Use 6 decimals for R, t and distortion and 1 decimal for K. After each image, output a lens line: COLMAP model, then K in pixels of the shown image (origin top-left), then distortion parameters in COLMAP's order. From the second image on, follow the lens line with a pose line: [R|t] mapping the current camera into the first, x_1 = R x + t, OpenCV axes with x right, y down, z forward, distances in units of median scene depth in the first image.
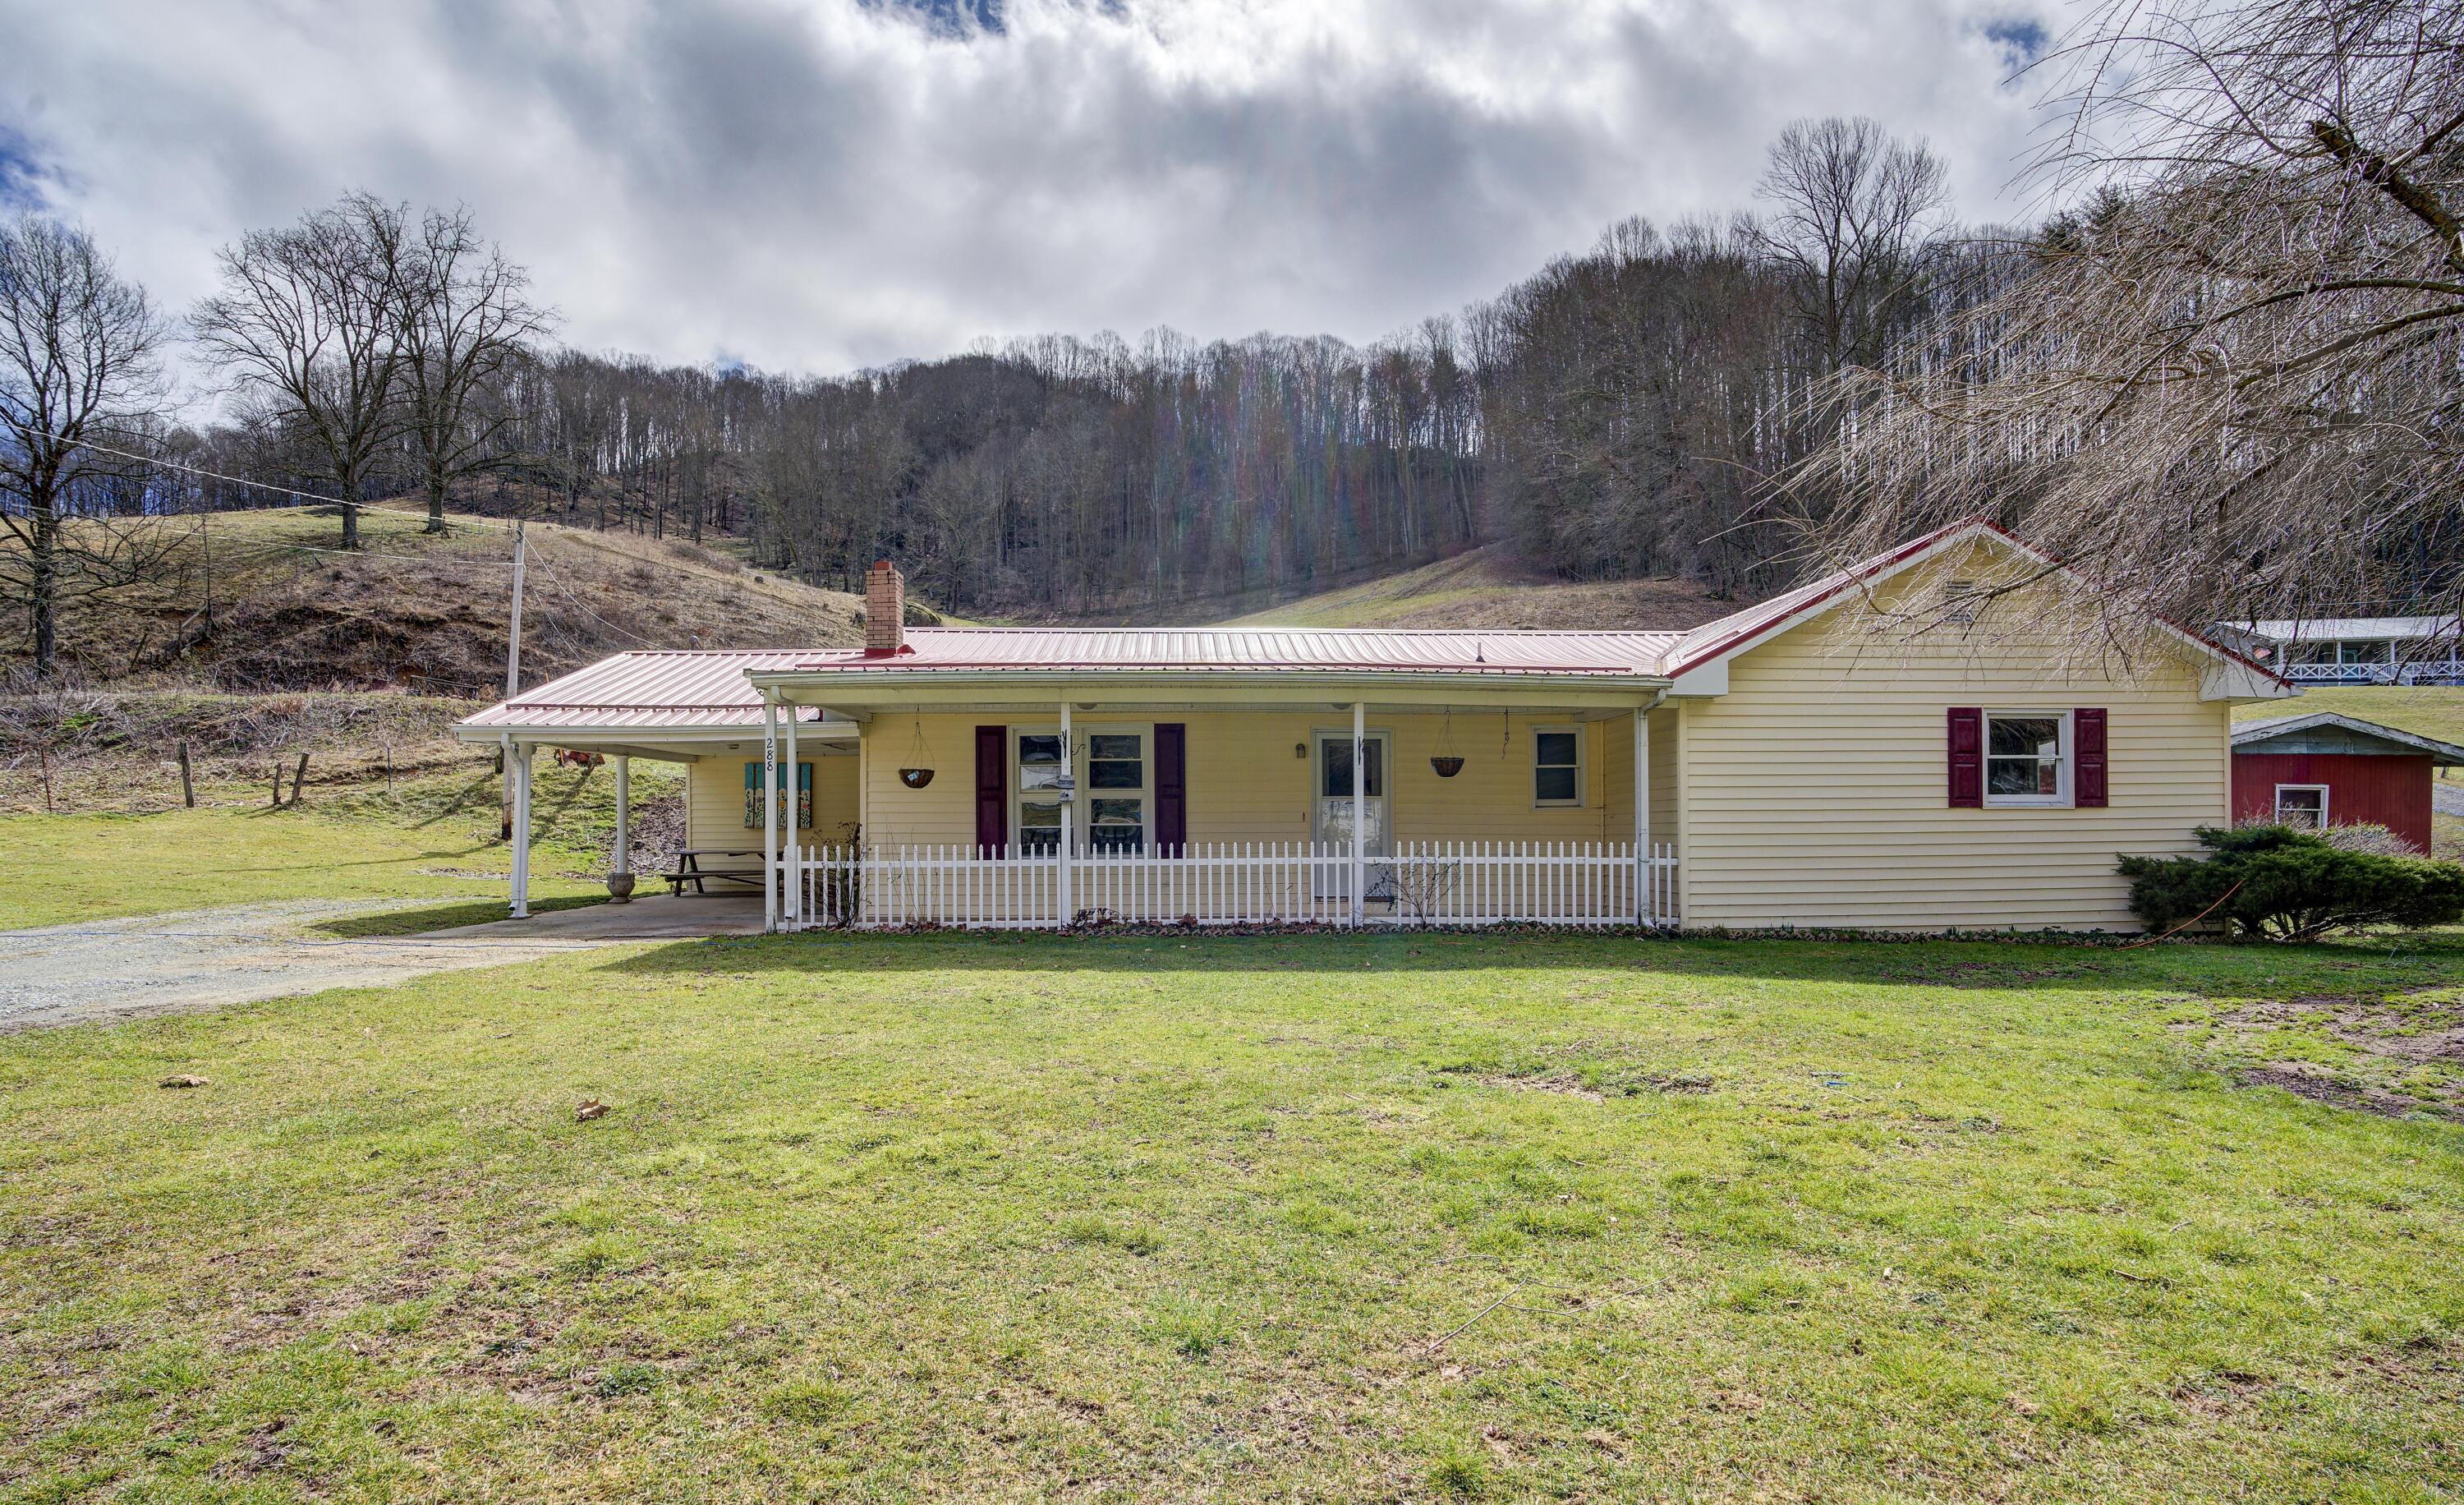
lens RADIAL K [[1245.7, 0, 1234.4], [0, 1245.7, 803.3], [0, 0, 1]] dist [-0.049717, 0.026432]
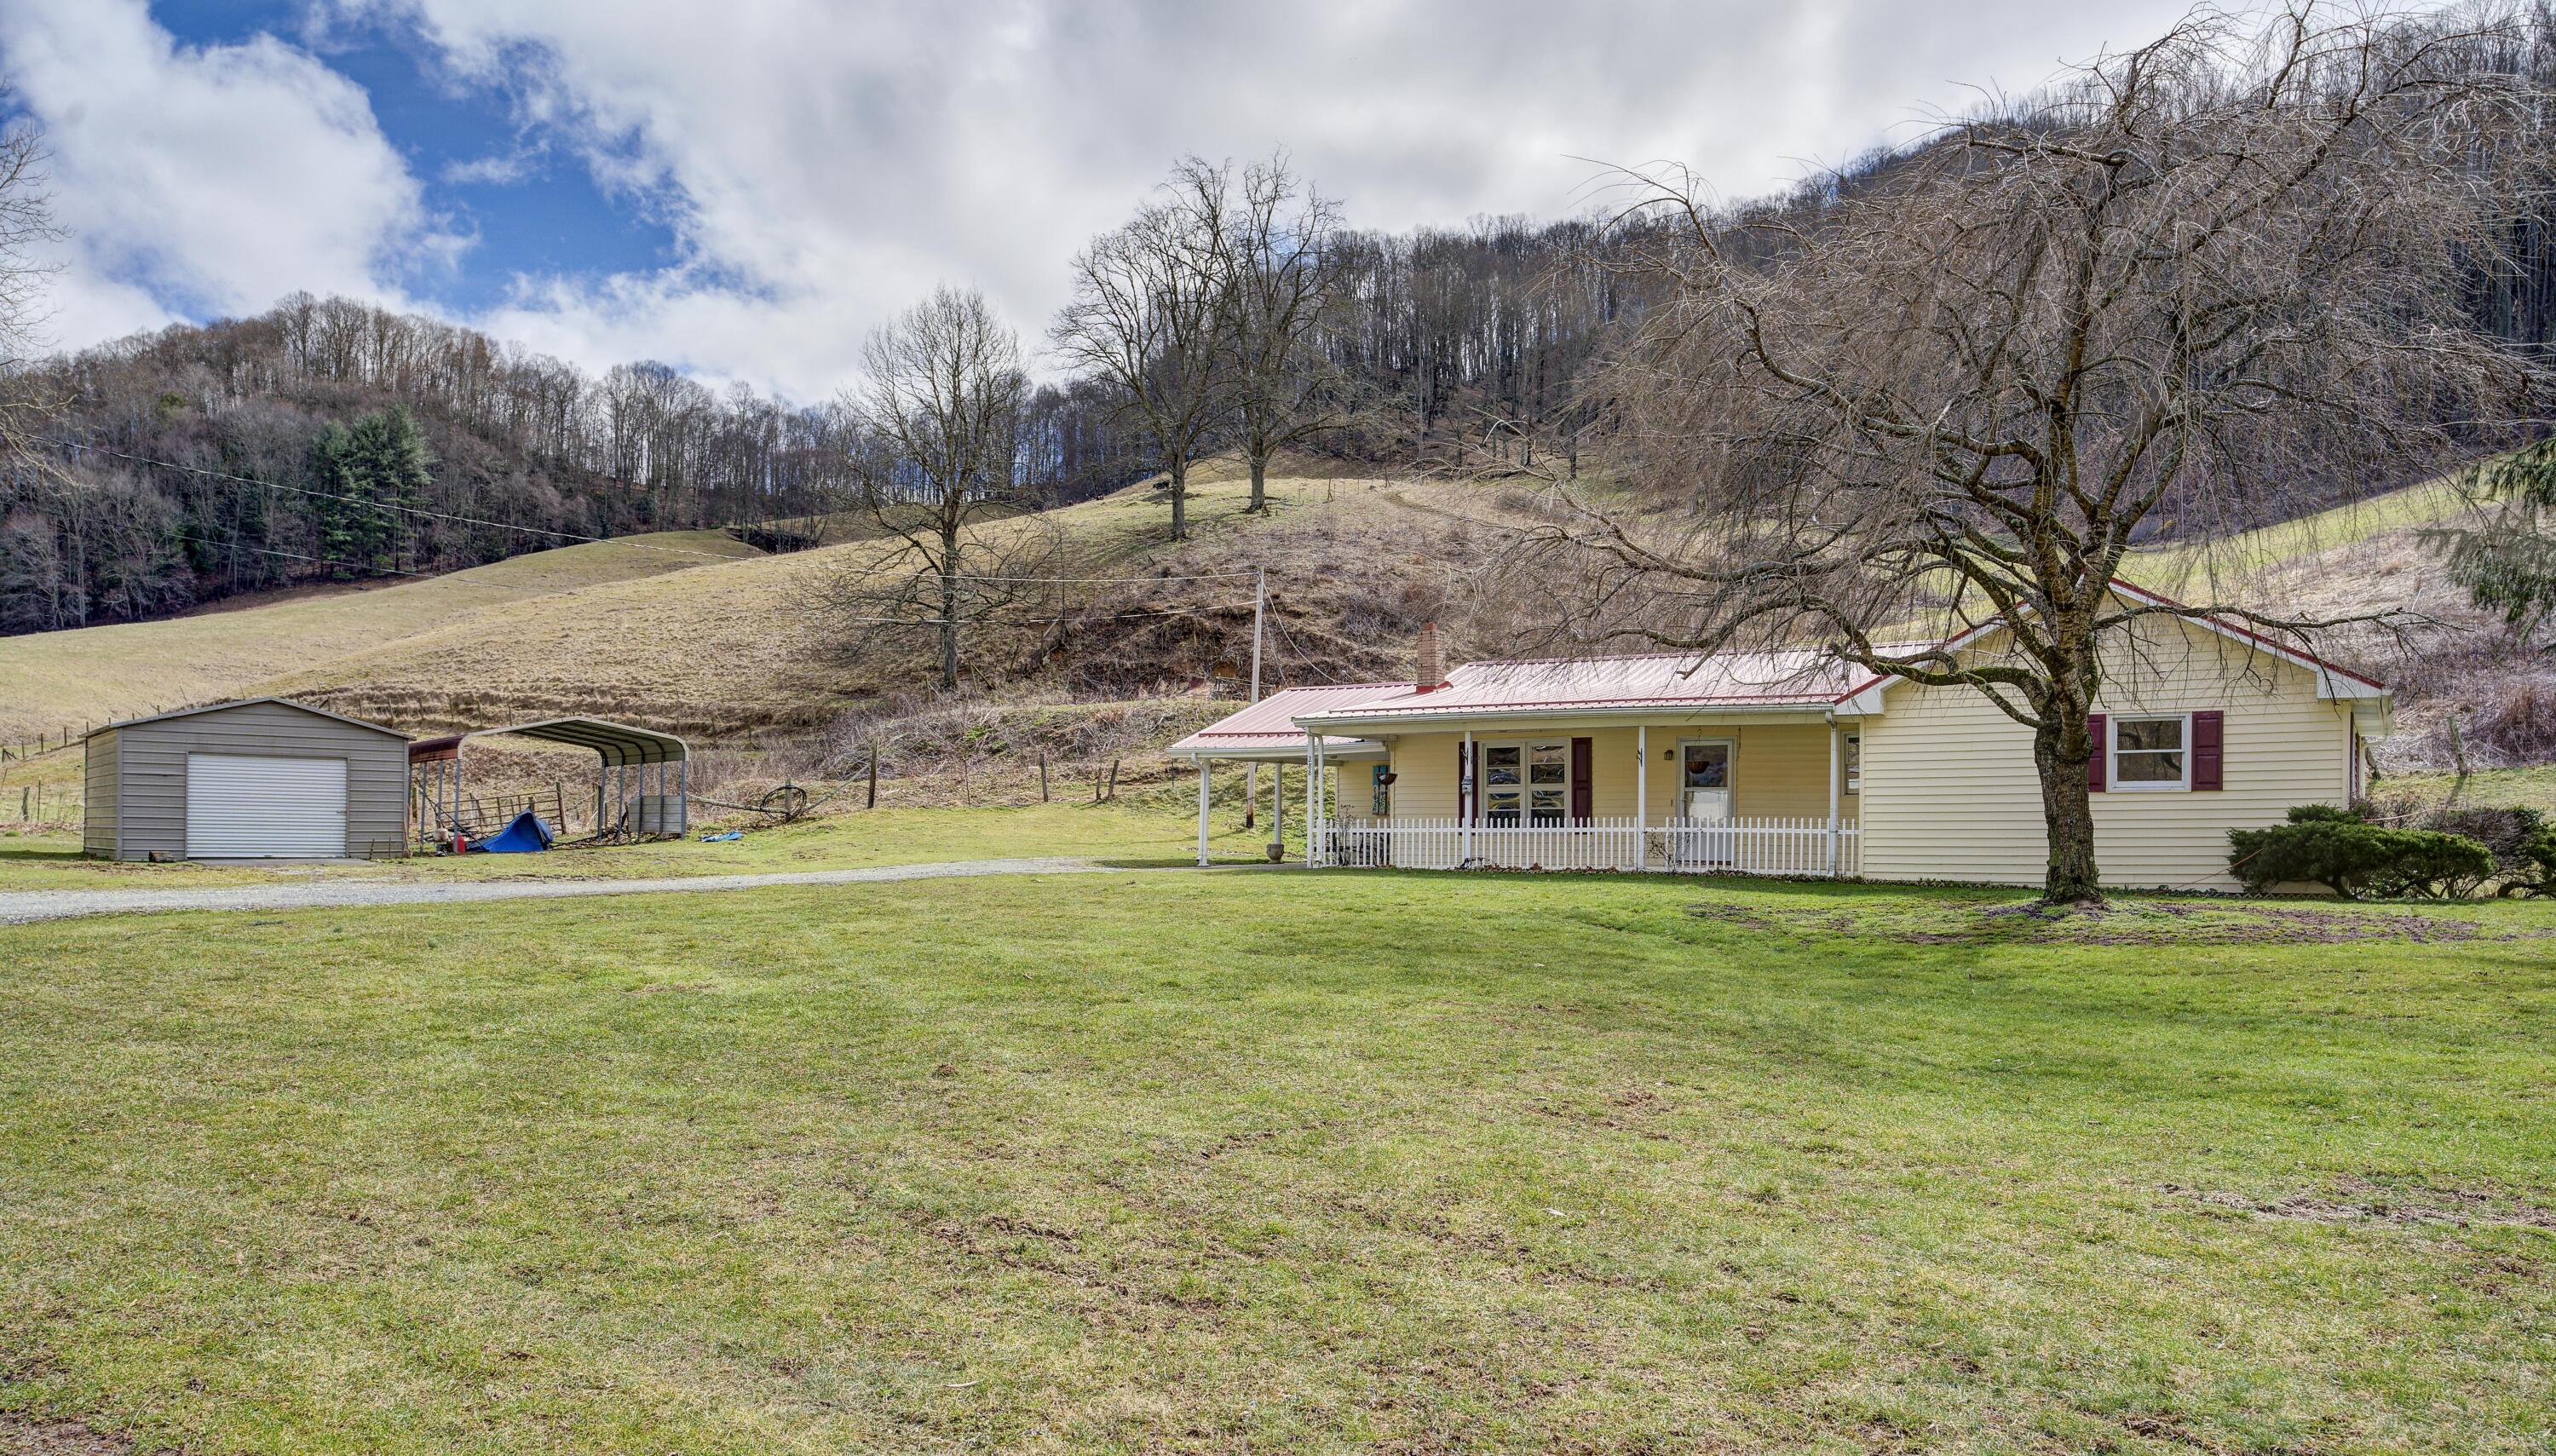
lens RADIAL K [[1879.9, 0, 1278.0], [0, 1879.9, 728.0], [0, 0, 1]] dist [0.006085, -0.000669]
pose [[0.830931, -0.025096, -0.555809, 0.228188], [0.002618, 0.999148, -0.041199, 0.003659], [0.556369, 0.032779, 0.830288, -0.260379]]
